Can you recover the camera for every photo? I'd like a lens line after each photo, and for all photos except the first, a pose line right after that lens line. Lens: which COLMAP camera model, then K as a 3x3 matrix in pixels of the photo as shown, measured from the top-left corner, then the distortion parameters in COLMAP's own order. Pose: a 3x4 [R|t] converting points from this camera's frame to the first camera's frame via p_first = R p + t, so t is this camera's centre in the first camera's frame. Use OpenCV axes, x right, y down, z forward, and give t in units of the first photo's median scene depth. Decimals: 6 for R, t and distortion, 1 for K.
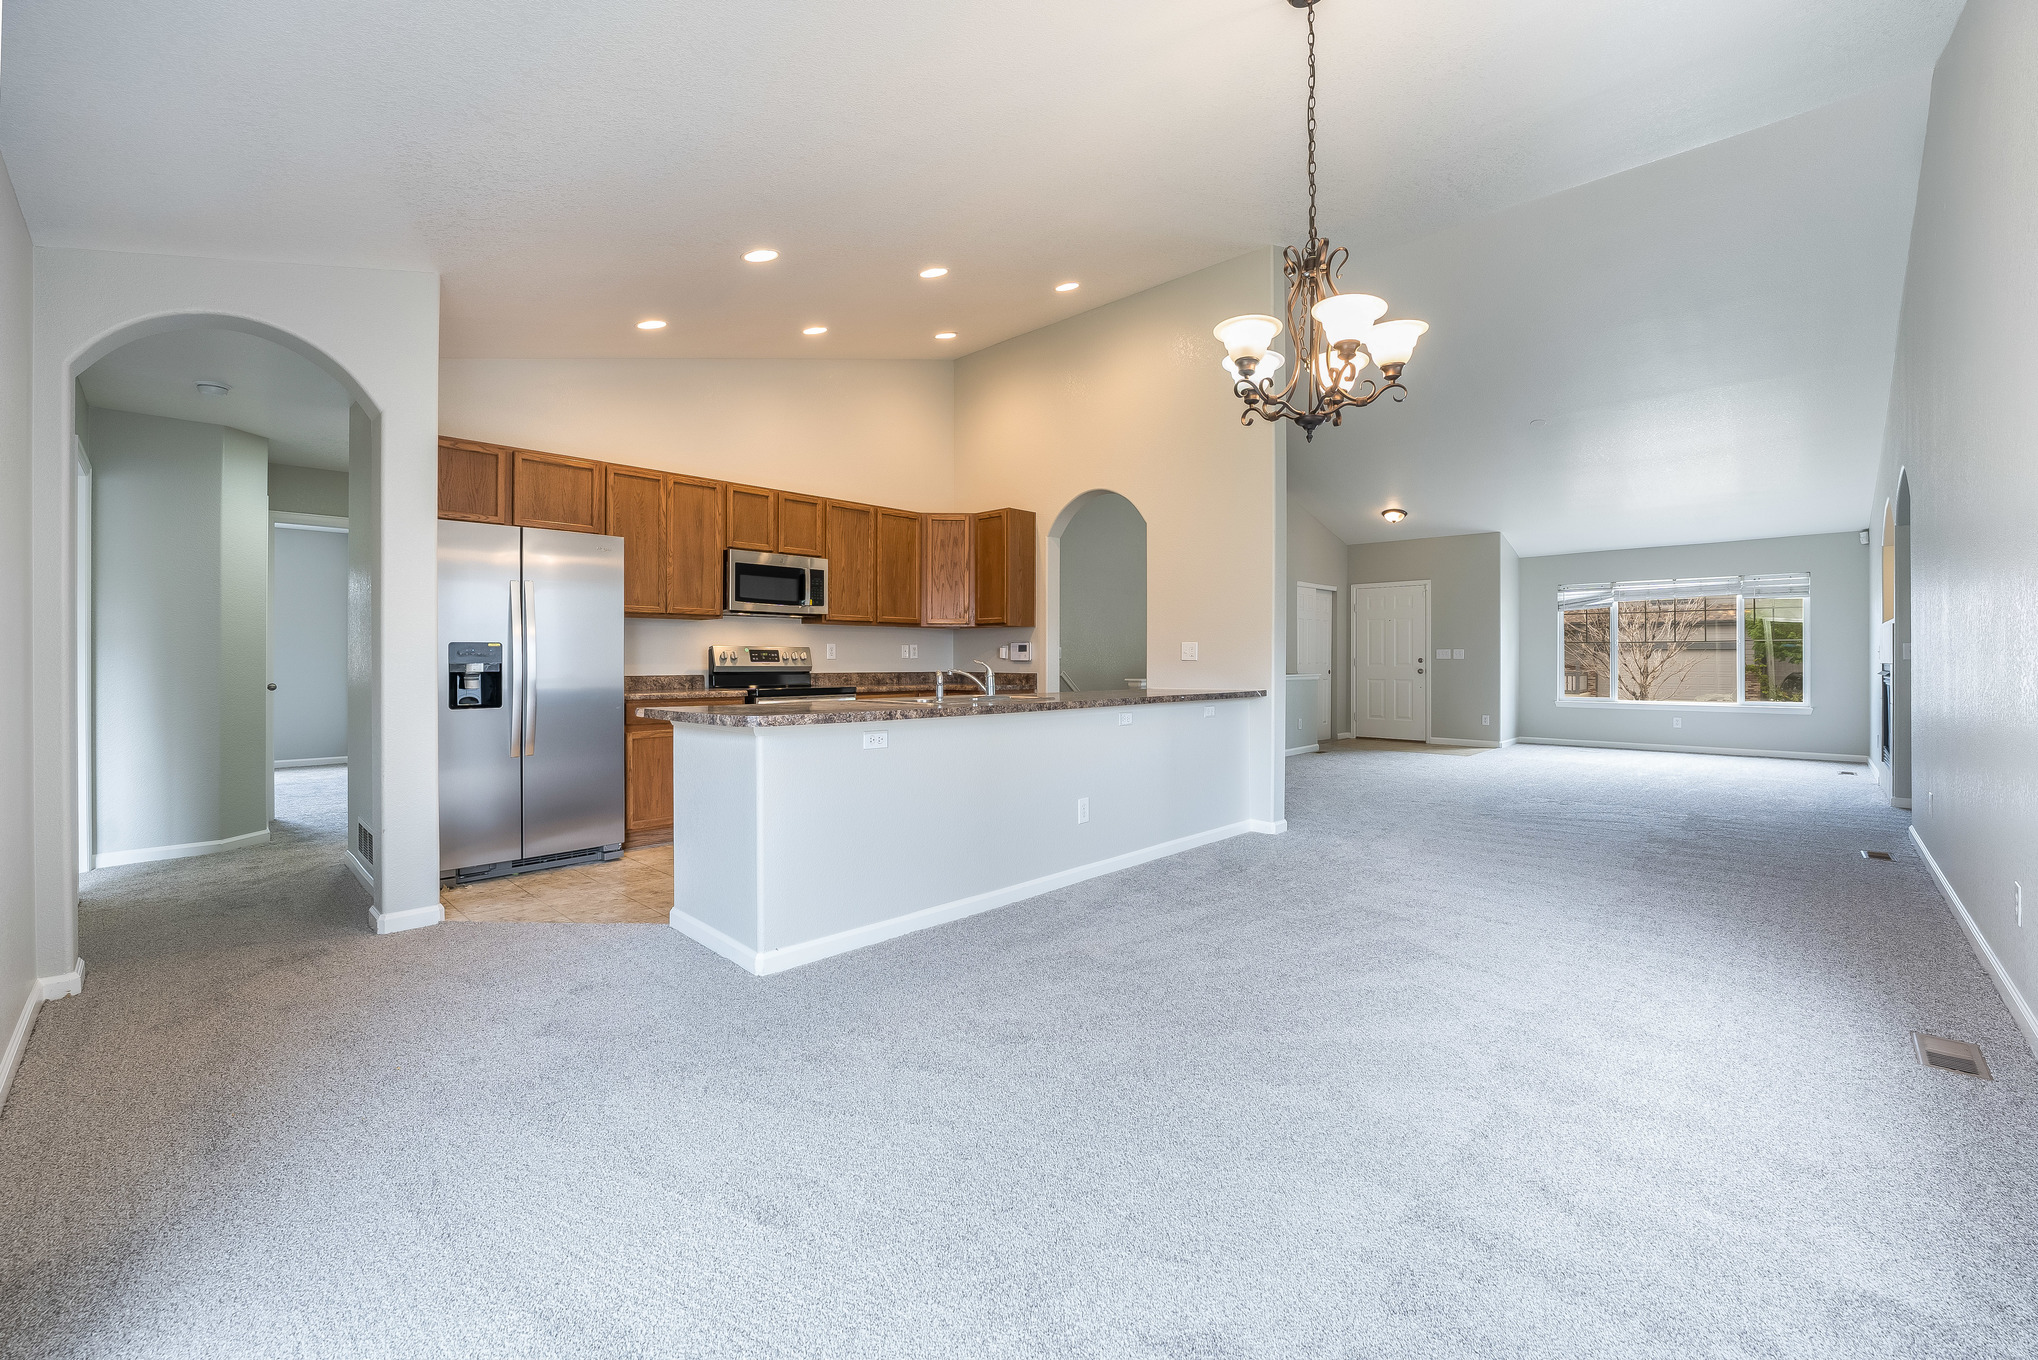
lens RADIAL K [[833.5, 0, 1015.4], [0, 833.5, 657.6], [0, 0, 1]] dist [-0.013959, 0.000016]
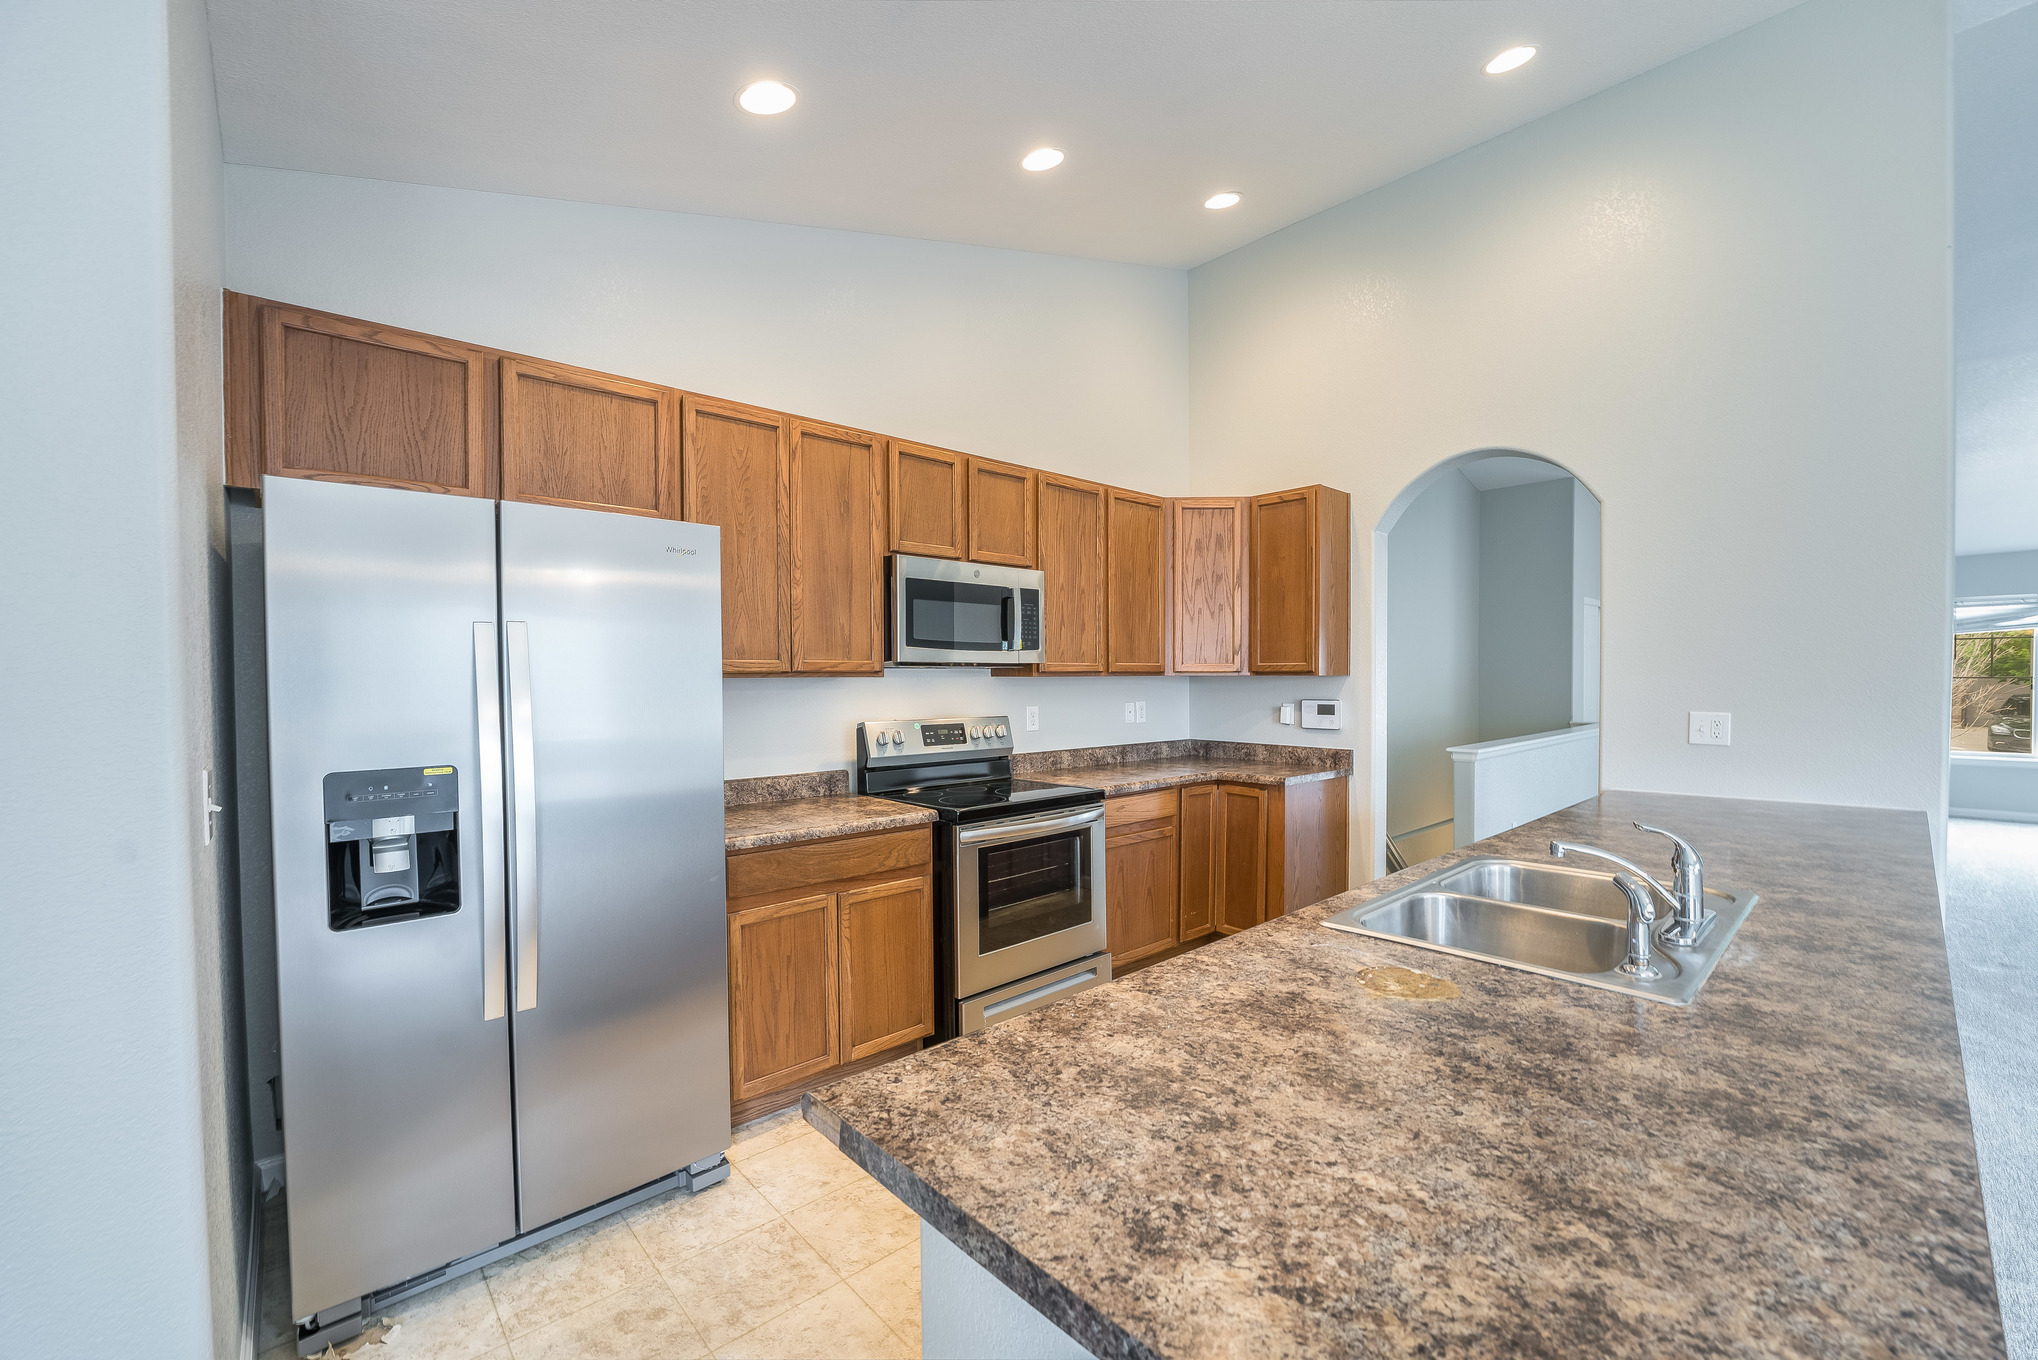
lens RADIAL K [[818.4, 0, 1025.0], [0, 818.4, 695.3], [0, 0, 1]] dist [-0.016393, -0.000075]
pose [[0.998051, -0.004372, -0.062256, -0.212247], [0.006015, 0.999638, 0.026228, -0.046470], [0.062119, -0.026552, 0.997716, 0.428781]]
